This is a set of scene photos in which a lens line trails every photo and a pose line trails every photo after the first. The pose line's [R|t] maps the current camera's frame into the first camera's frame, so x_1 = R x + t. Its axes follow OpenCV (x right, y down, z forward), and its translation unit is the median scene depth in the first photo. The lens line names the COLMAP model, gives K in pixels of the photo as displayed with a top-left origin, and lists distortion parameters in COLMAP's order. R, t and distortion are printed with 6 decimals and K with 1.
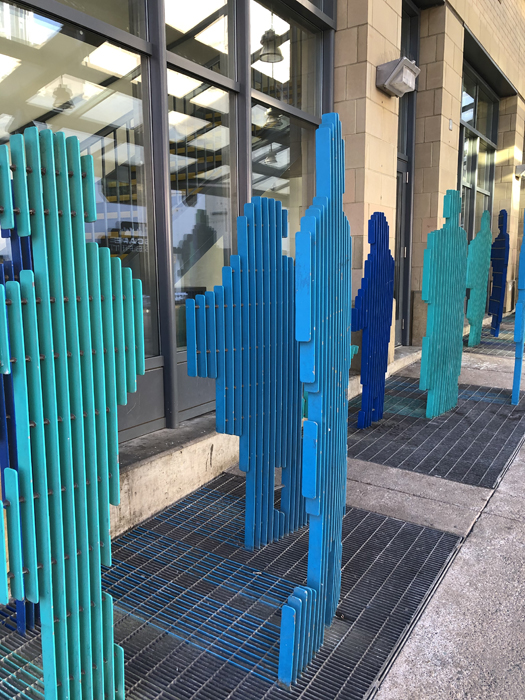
lens RADIAL K [[567.7, 0, 262.5], [0, 567.7, 350.0], [0, 0, 1]] dist [0.045268, -0.010781]
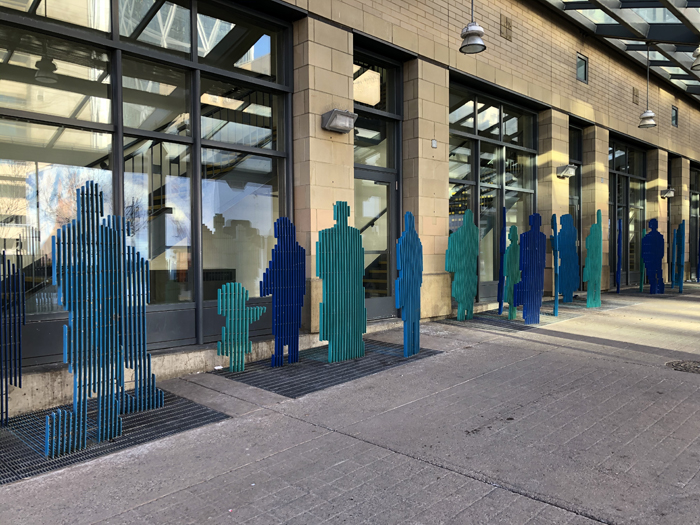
lens RADIAL K [[567.7, 0, 350.0], [0, 567.7, 262.5], [0, 0, 1]] dist [0.045268, -0.010781]
pose [[0.978373, 0.004587, -0.206798, 0.700859], [-0.031637, 0.991310, -0.127688, 0.060121], [0.204415, 0.131469, 0.970016, -0.391271]]
